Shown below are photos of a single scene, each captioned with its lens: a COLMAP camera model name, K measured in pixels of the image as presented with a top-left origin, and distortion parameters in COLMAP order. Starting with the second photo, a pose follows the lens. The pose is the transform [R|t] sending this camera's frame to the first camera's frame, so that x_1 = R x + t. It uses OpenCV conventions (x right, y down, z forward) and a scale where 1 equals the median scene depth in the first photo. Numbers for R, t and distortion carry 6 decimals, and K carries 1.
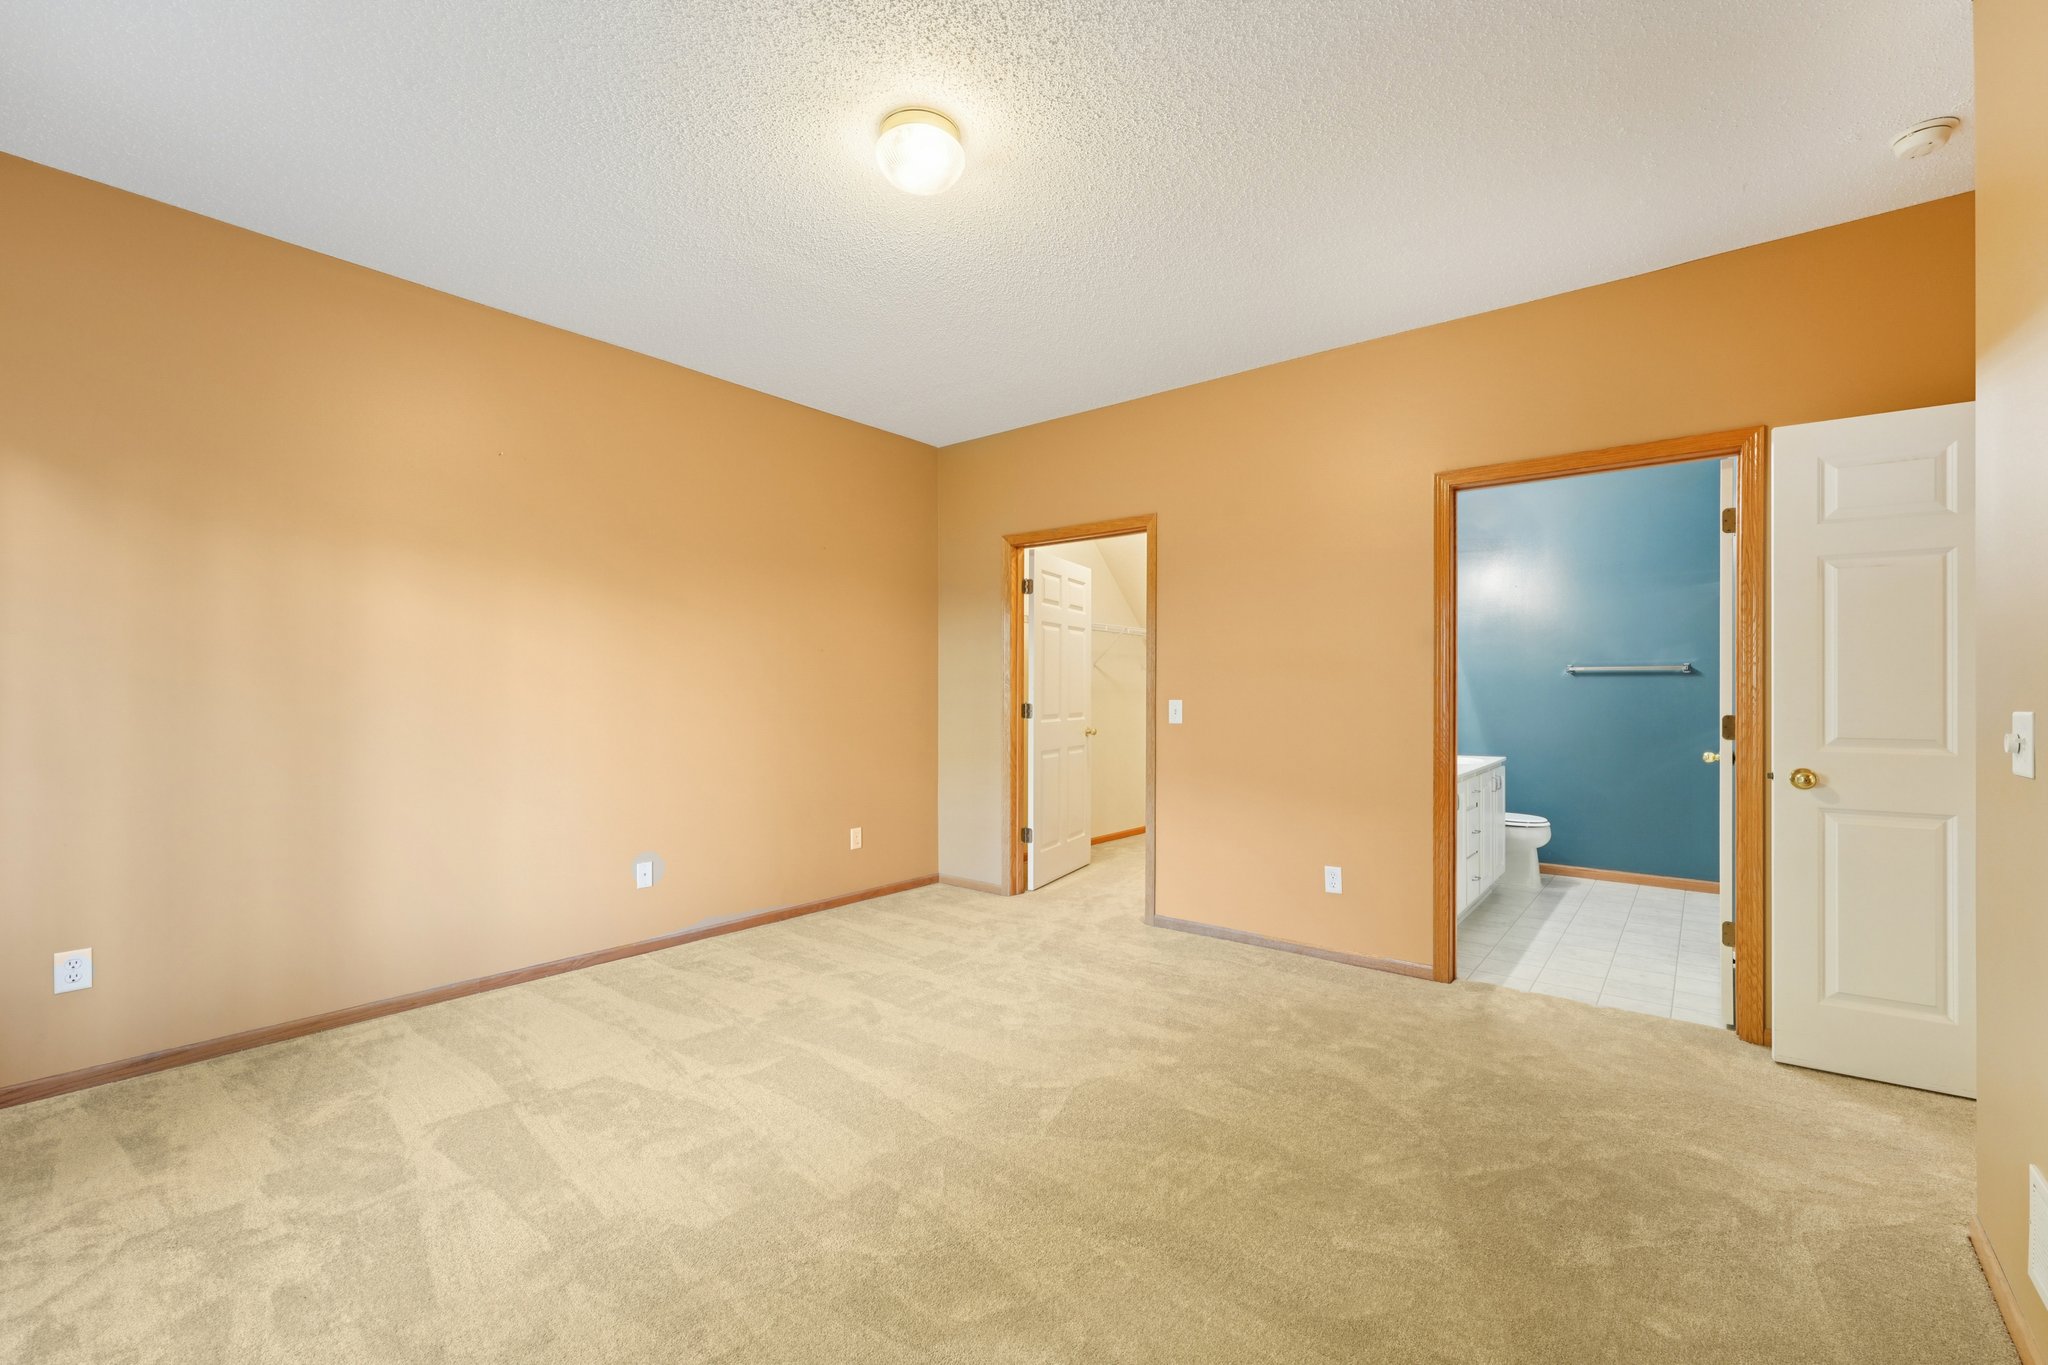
lens RADIAL K [[846.2, 0, 1035.2], [0, 846.2, 686.1], [0, 0, 1]] dist [-0.002429, -0.000225]
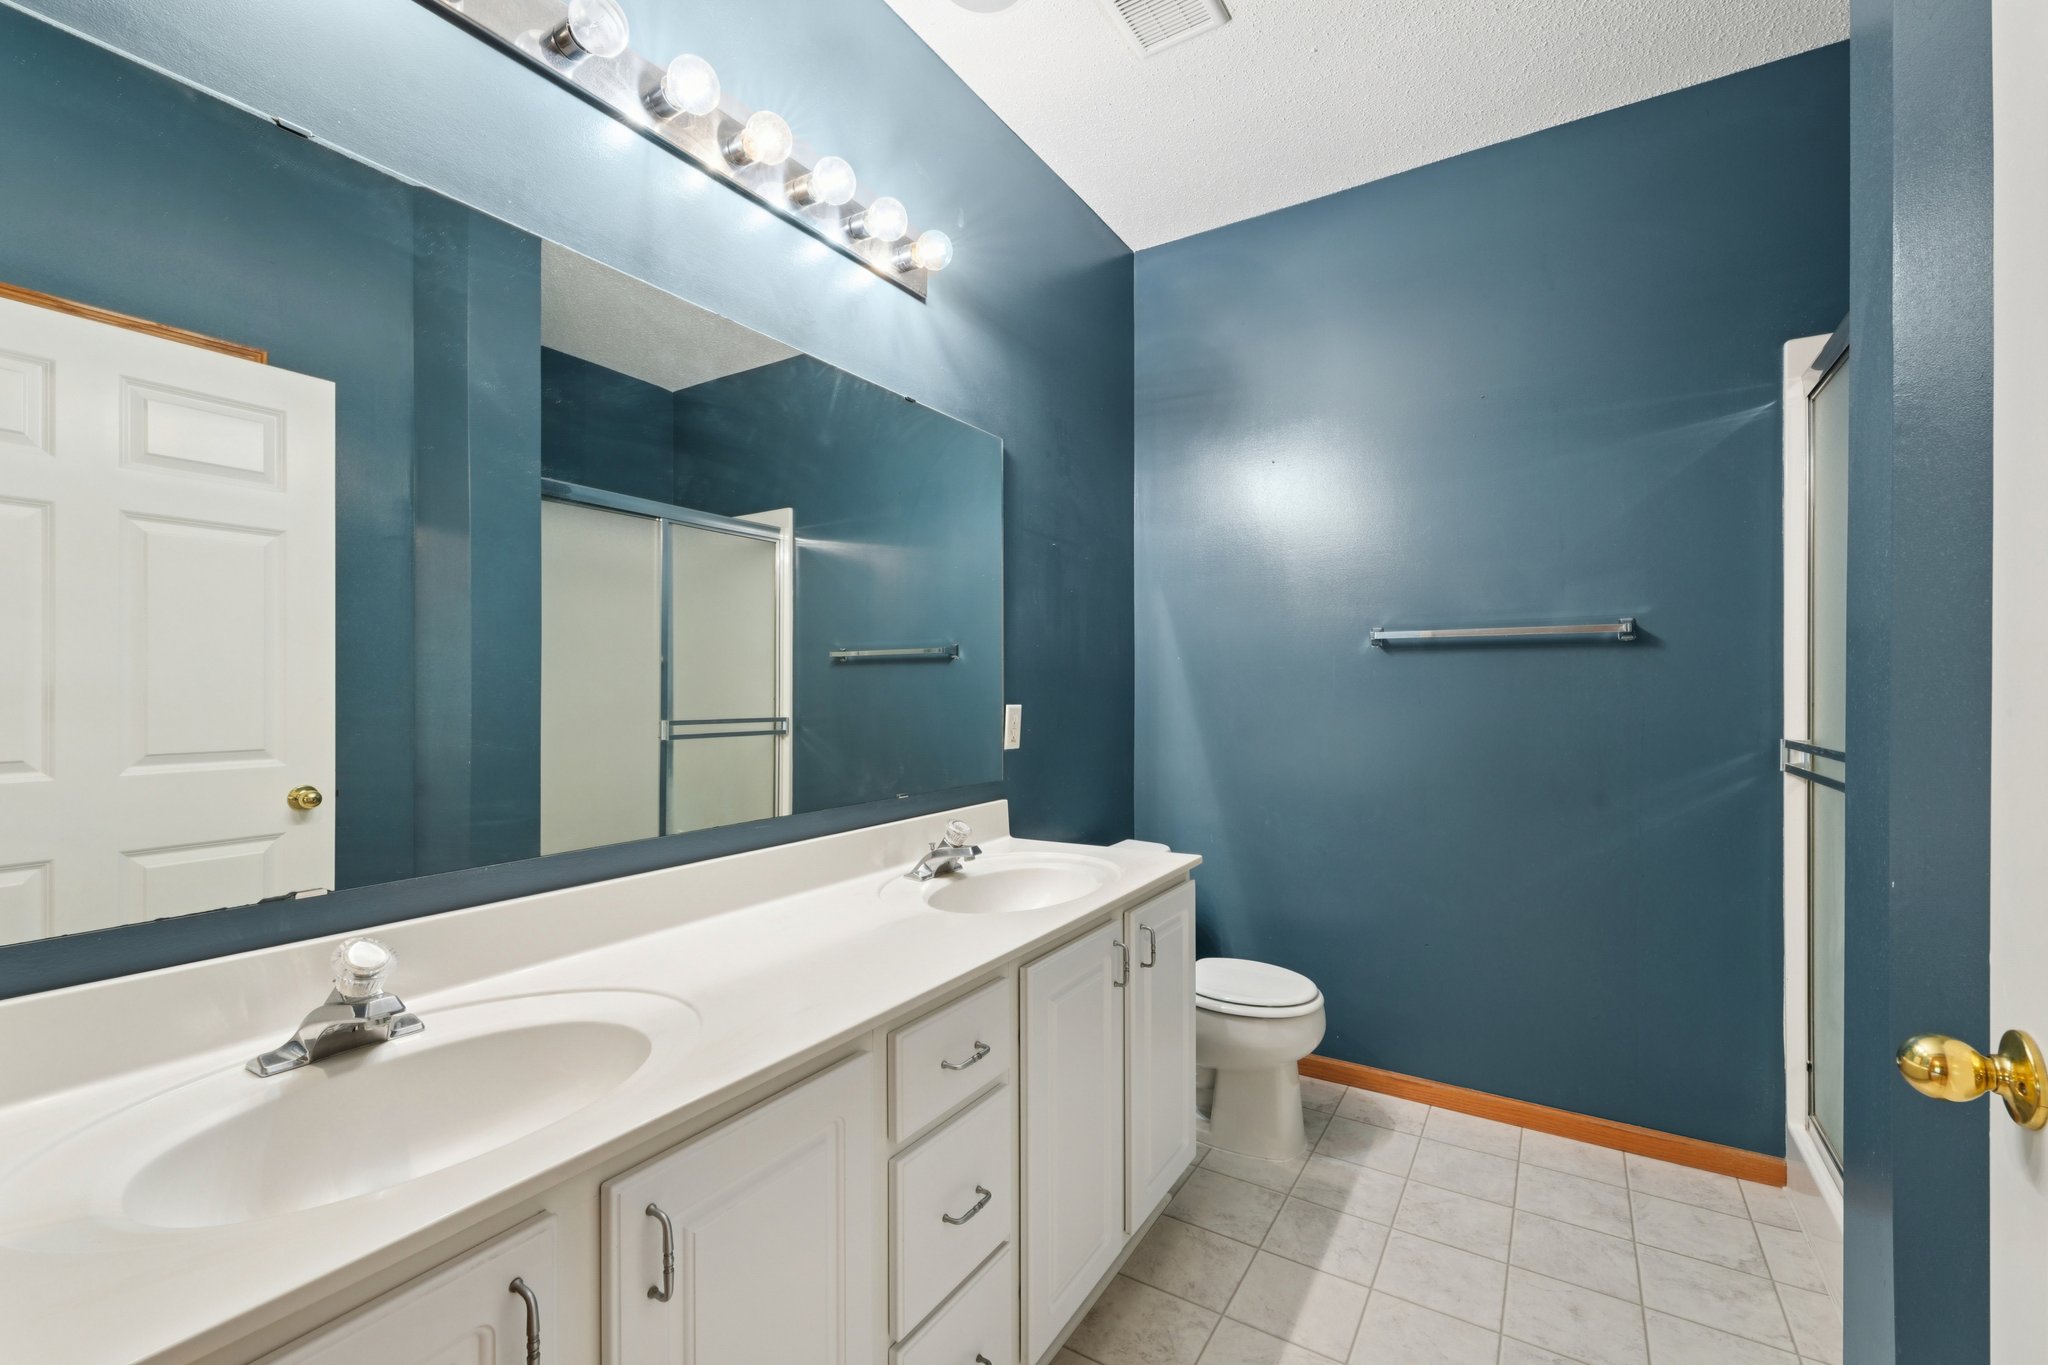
lens RADIAL K [[846.2, 0, 1035.2], [0, 846.2, 686.1], [0, 0, 1]] dist [-0.002429, -0.000225]
pose [[0.994480, -0.008320, 0.104597, 0.419973], [0.007281, 0.999920, 0.010308, 0.000504], [-0.104675, -0.009489, 0.994461, 0.592606]]
